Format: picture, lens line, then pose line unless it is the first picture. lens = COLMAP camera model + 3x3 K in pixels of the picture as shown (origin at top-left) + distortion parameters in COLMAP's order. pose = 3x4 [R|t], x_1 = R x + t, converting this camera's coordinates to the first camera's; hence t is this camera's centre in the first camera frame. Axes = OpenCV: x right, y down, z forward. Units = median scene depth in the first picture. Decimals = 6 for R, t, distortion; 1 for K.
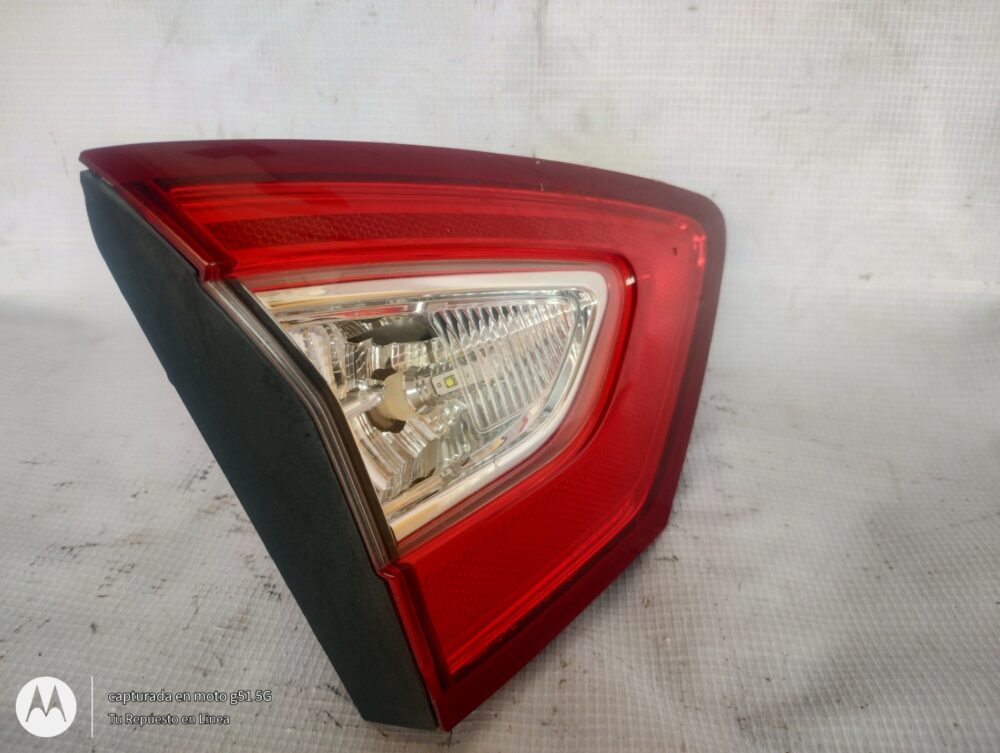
lens RADIAL K [[823.4, 0, 466.9], [0, 823.4, 371.6], [0, 0, 1]] dist [0.035431, -0.058723]
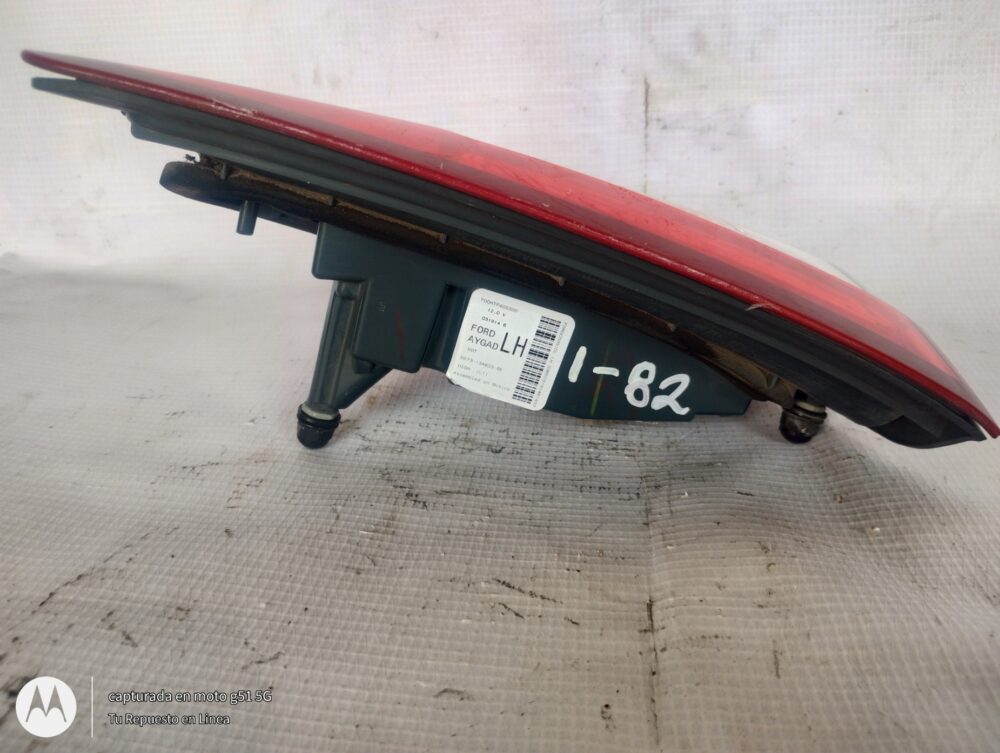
lens RADIAL K [[823.4, 0, 482.8], [0, 823.4, 370.0], [0, 0, 1]] dist [0.035431, -0.058723]
pose [[0.998875, -0.034726, -0.032308, -0.114701], [0.032568, 0.997349, -0.065076, 0.165005], [0.034482, 0.063951, 0.997357, 0.084190]]
